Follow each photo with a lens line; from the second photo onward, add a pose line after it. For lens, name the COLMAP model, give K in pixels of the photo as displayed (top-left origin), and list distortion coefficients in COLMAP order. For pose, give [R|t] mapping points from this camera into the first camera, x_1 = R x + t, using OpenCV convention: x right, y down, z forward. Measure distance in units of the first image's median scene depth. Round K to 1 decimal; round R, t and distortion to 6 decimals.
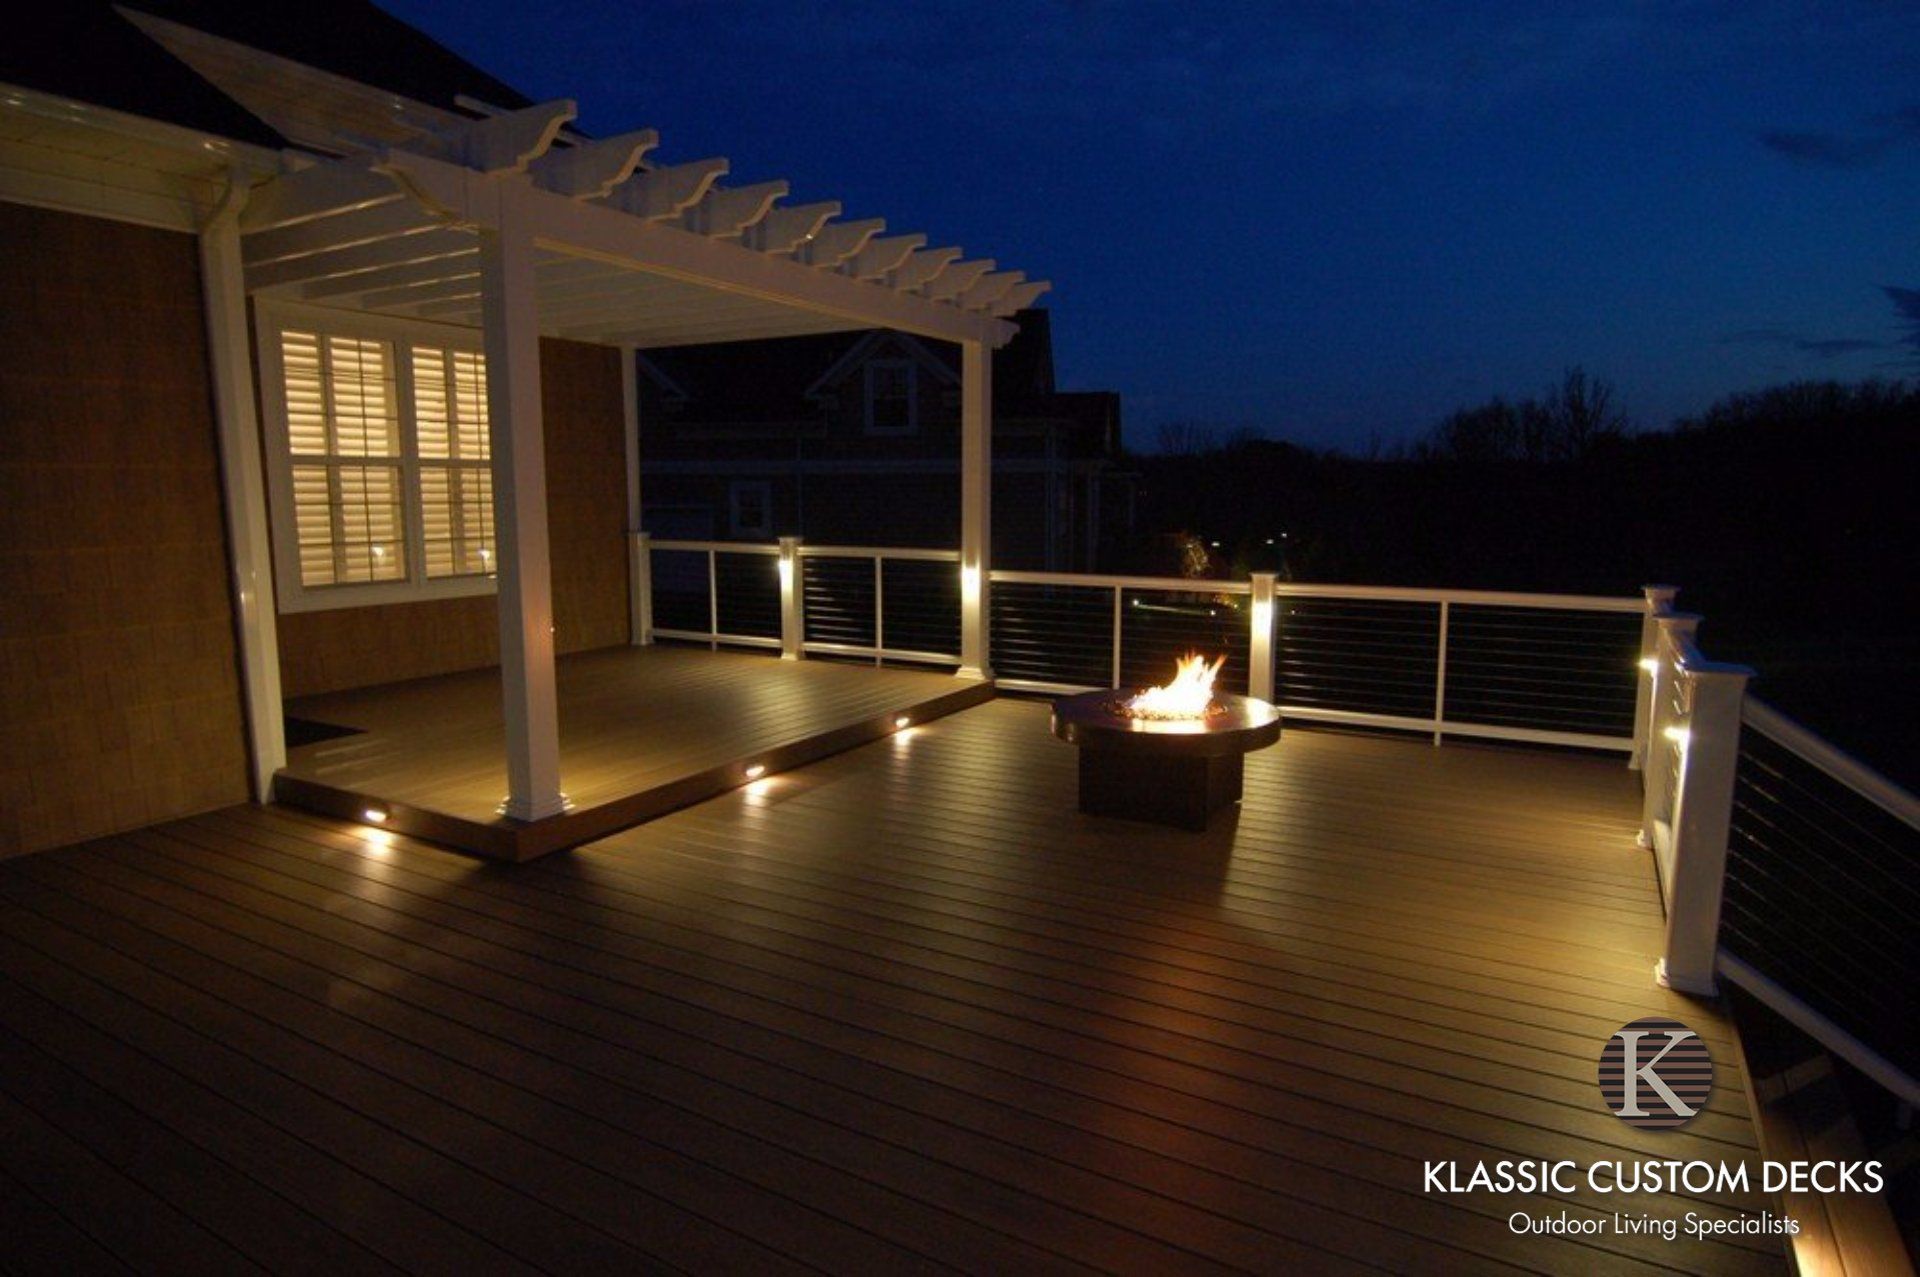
lens RADIAL K [[1118.6, 0, 960.0], [0, 1118.6, 638.5], [0, 0, 1]] dist [-0.002849, -0.000649]
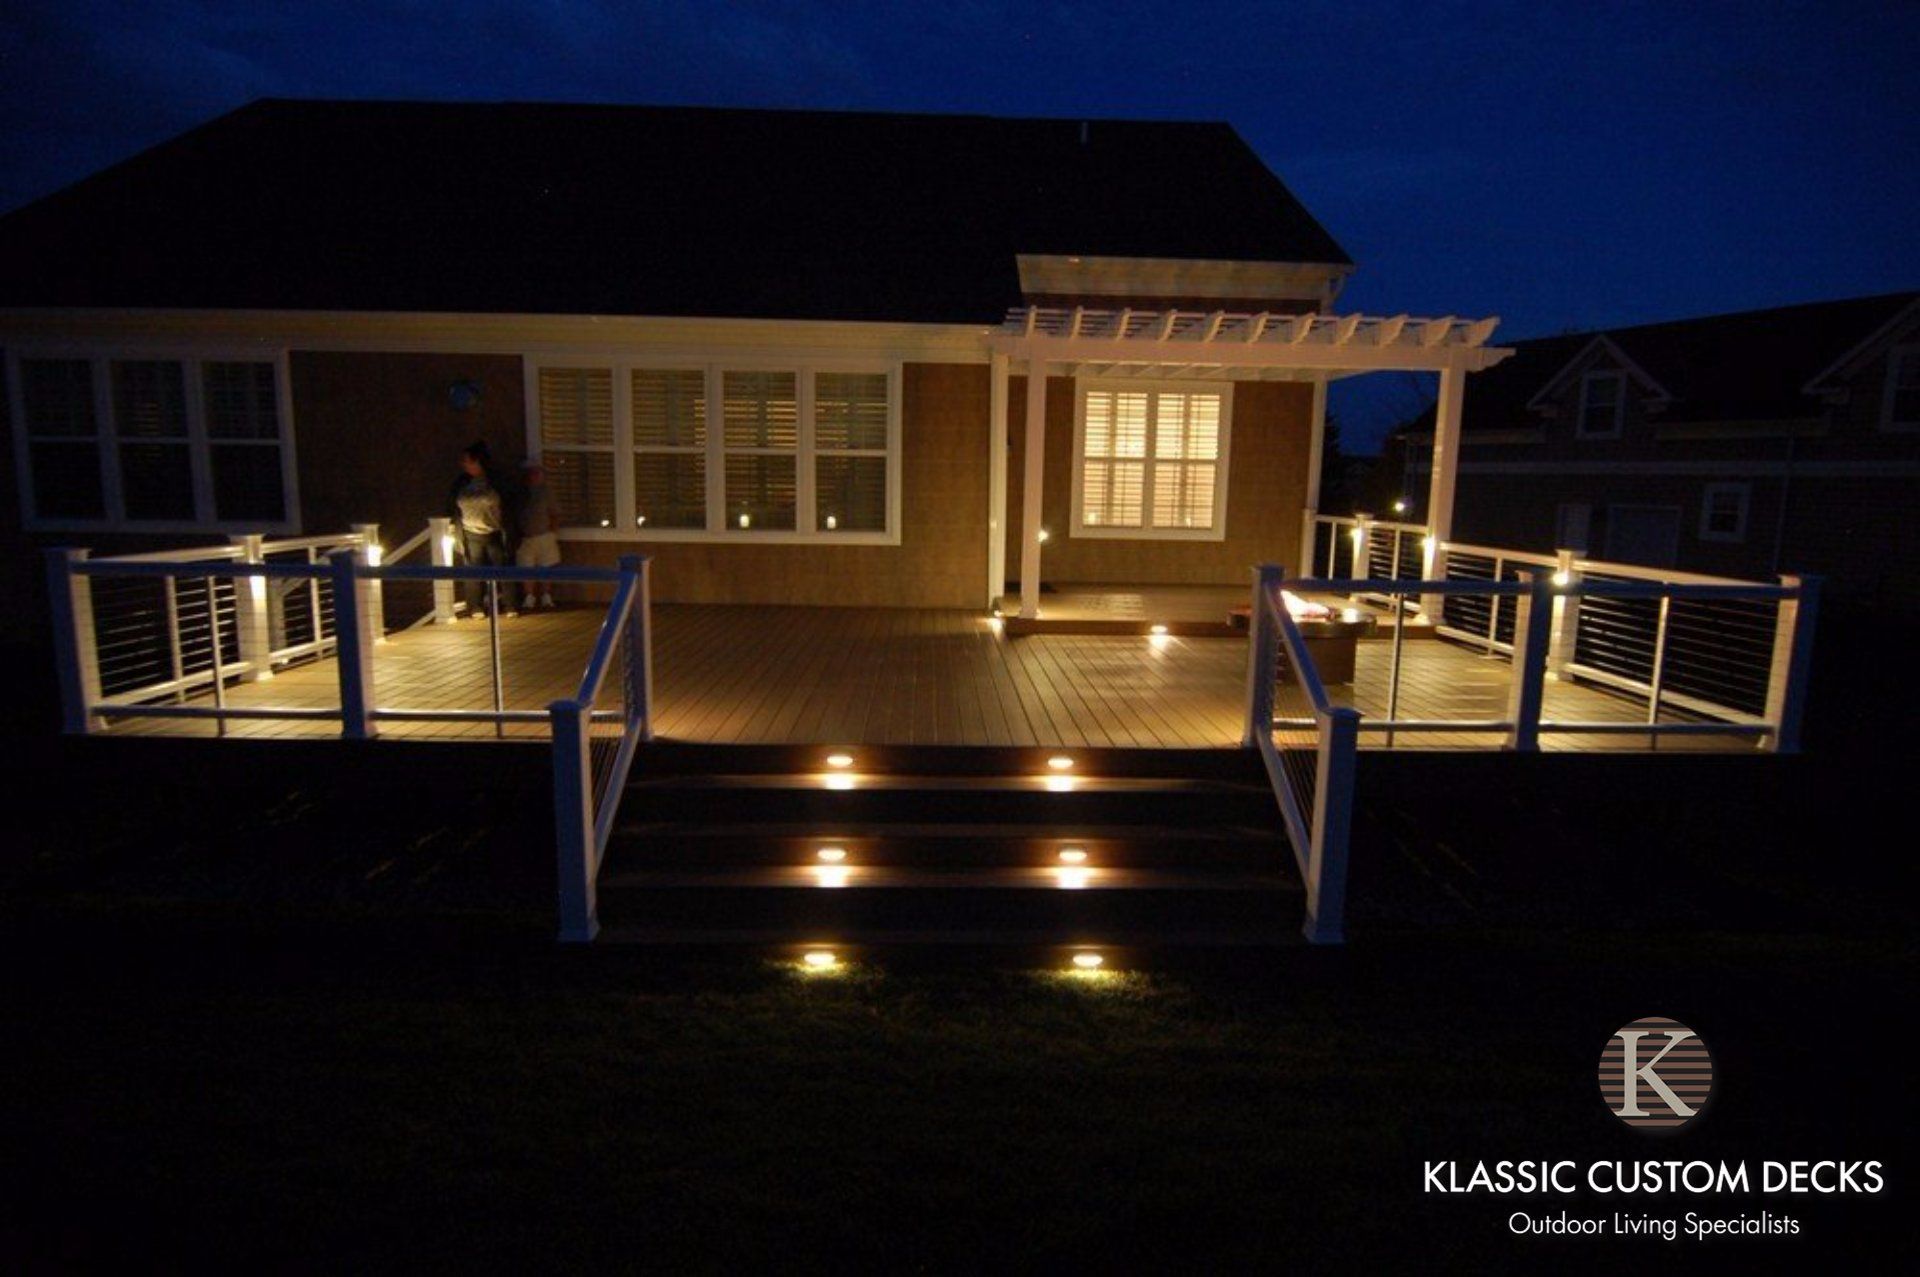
lens RADIAL K [[1118.6, 0, 960.0], [0, 1118.6, 638.5], [0, 0, 1]] dist [-0.002849, -0.000649]
pose [[0.549216, 0.134004, -0.824867, 0.809544], [-0.133554, 0.988448, 0.071655, 0.033057], [0.824940, 0.070810, 0.560768, -0.213836]]
